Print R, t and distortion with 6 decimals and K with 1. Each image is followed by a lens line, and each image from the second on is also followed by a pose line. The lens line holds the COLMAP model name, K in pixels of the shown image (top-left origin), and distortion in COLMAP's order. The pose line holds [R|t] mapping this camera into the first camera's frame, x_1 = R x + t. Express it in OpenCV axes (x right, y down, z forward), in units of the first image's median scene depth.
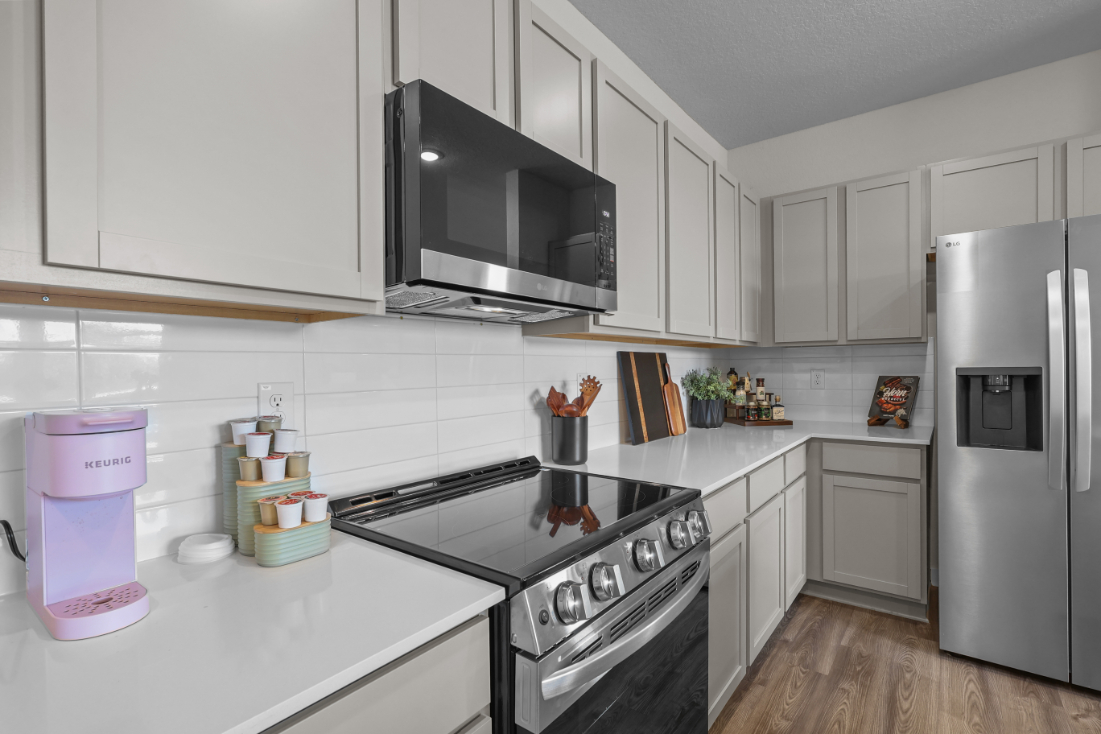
lens RADIAL K [[513.7, 0, 550.6], [0, 513.7, 372.6], [0, 0, 1]] dist [-0.004500, 0.001291]
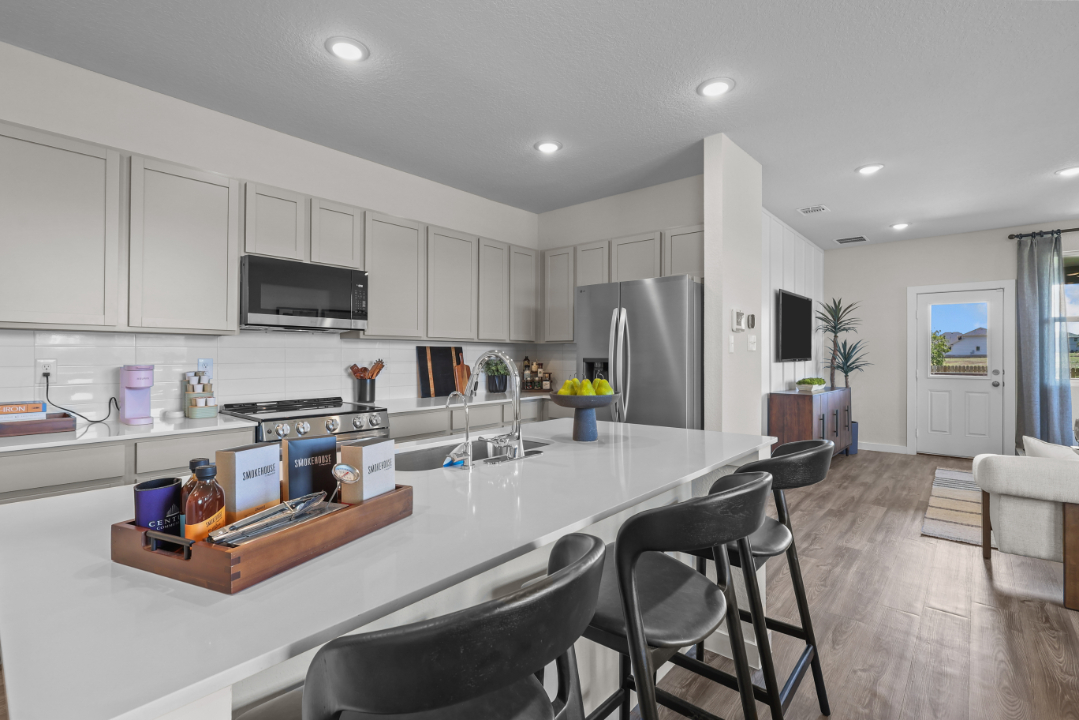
lens RADIAL K [[501.6, 0, 536.1], [0, 501.6, 353.8], [0, 0, 1]] dist [-0.002807, 0.000723]
pose [[0.998091, 0.014836, -0.059952, 0.728830], [-0.015443, 0.999834, -0.009678, -0.003859], [0.059798, 0.010585, 0.998154, -0.815425]]
